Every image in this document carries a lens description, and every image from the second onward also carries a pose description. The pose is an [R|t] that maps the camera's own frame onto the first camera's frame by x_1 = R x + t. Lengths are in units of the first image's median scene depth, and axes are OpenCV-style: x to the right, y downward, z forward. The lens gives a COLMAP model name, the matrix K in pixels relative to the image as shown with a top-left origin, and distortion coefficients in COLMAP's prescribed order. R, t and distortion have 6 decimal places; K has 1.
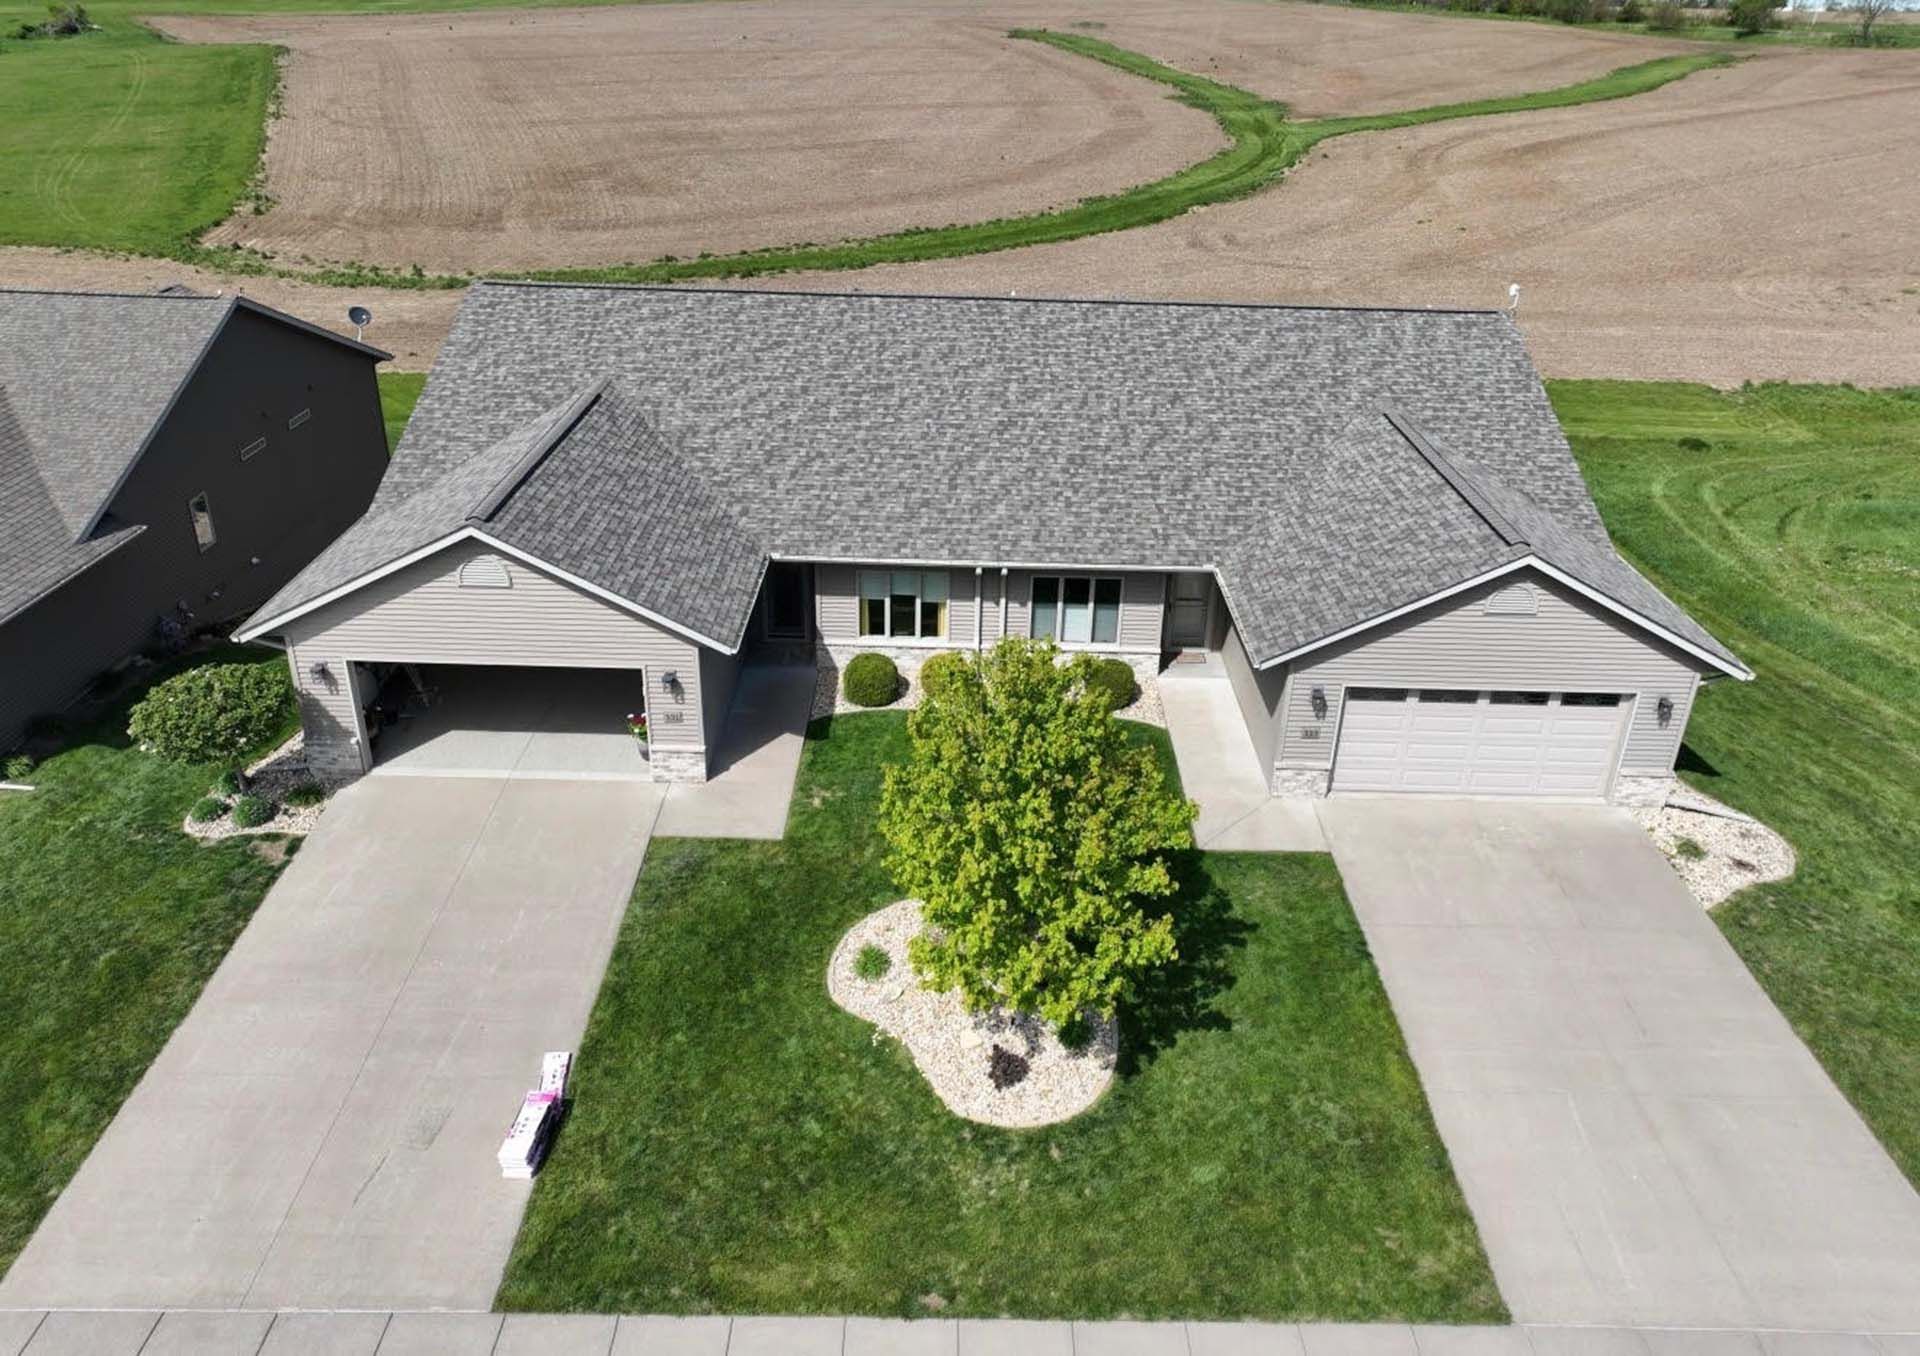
lens RADIAL K [[1478.2, 0, 960.0], [0, 1478.2, 678.0], [0, 0, 1]] dist [0.007257, 0.005752]
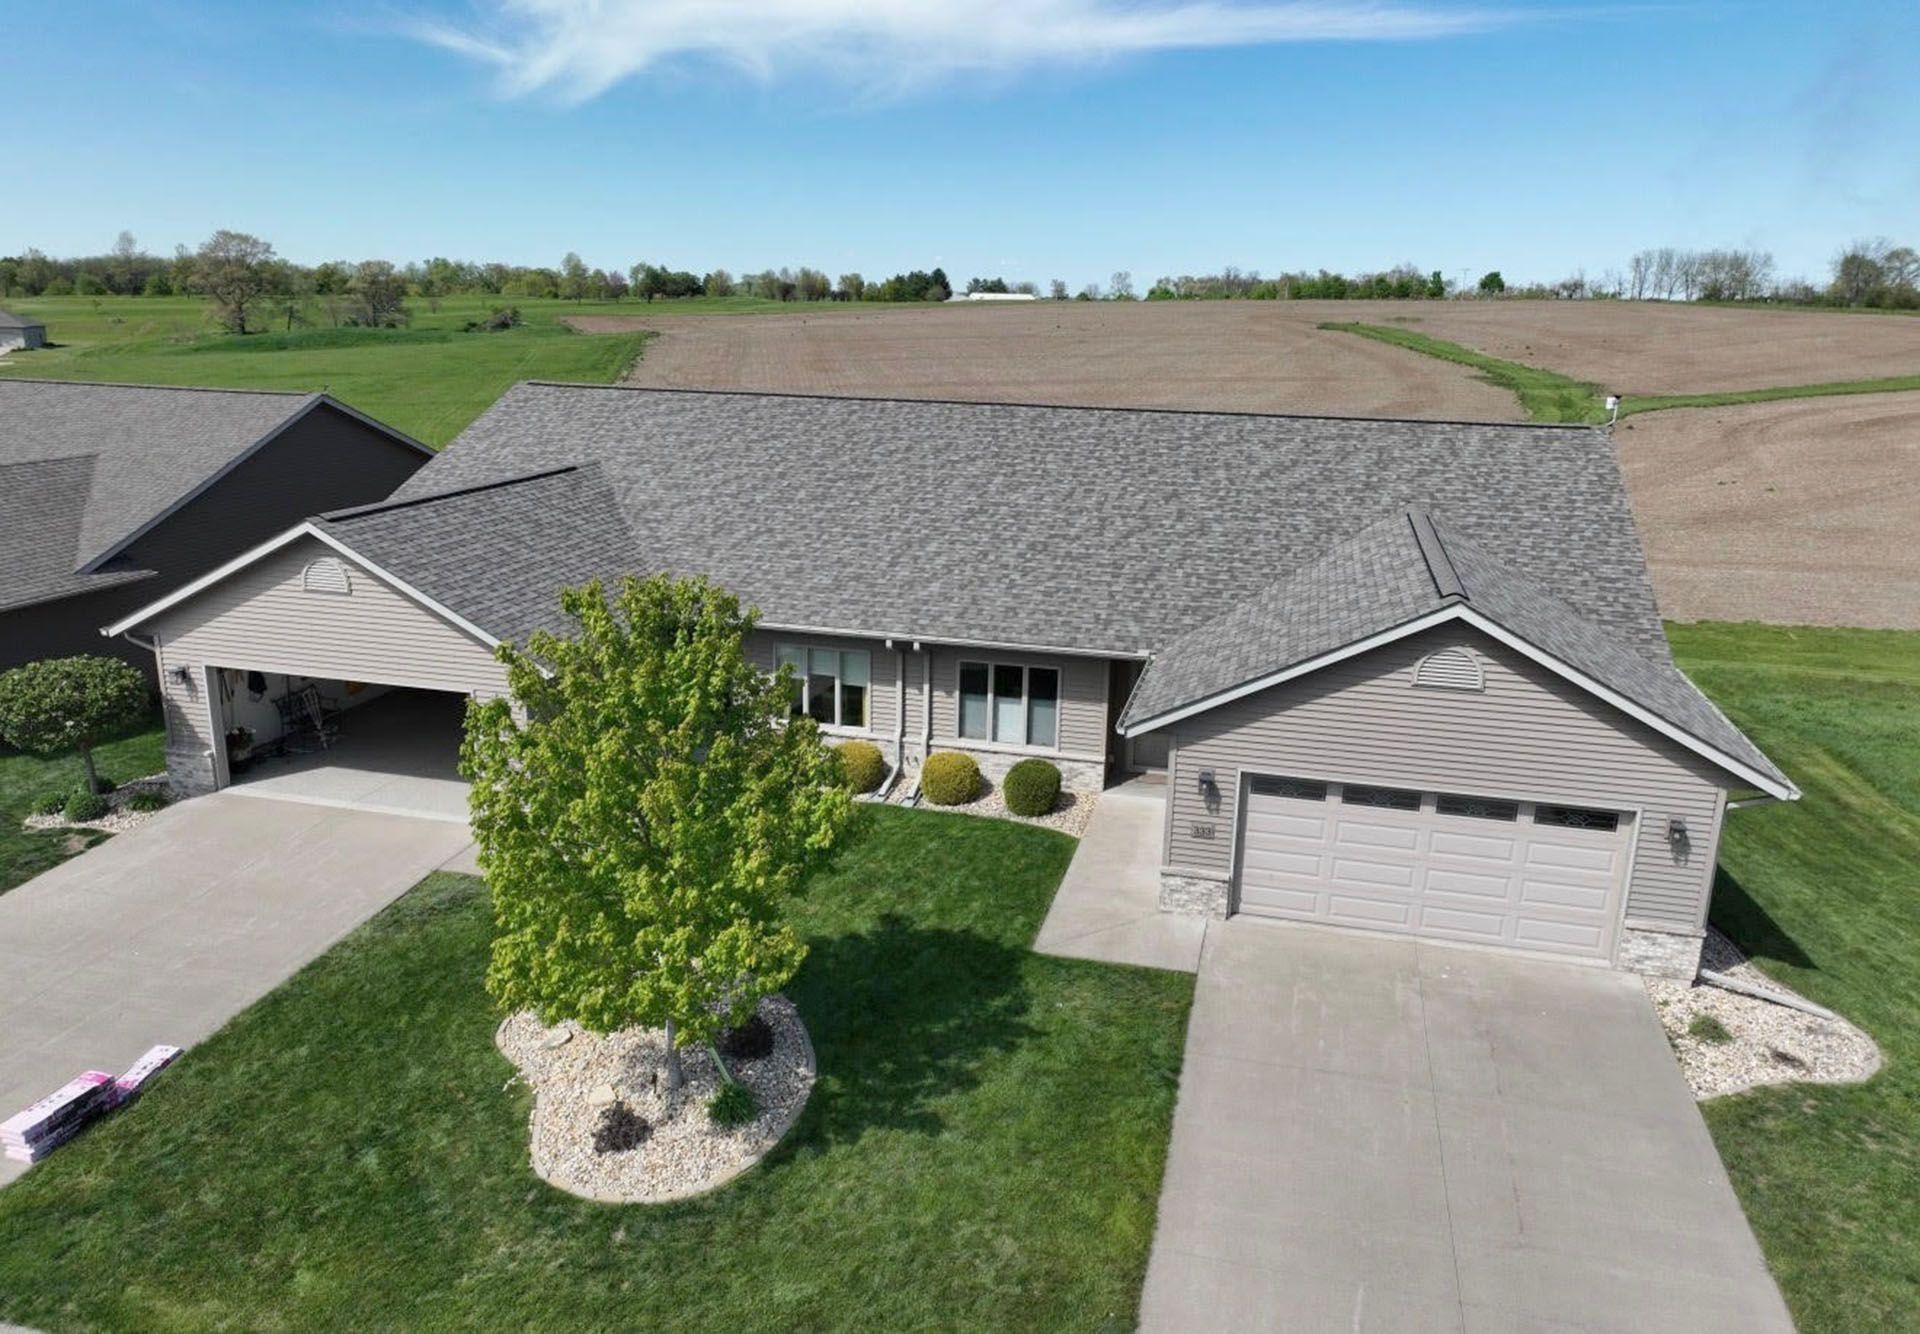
lens RADIAL K [[1463.8, 0, 960.0], [0, 1463.8, 667.0], [0, 0, 1]] dist [0.005290, 0.008830]
pose [[0.964626, 0.057315, -0.257317, 0.271735], [-0.112688, 0.972057, -0.205927, 0.113735], [0.238324, 0.227639, 0.944130, 0.173104]]
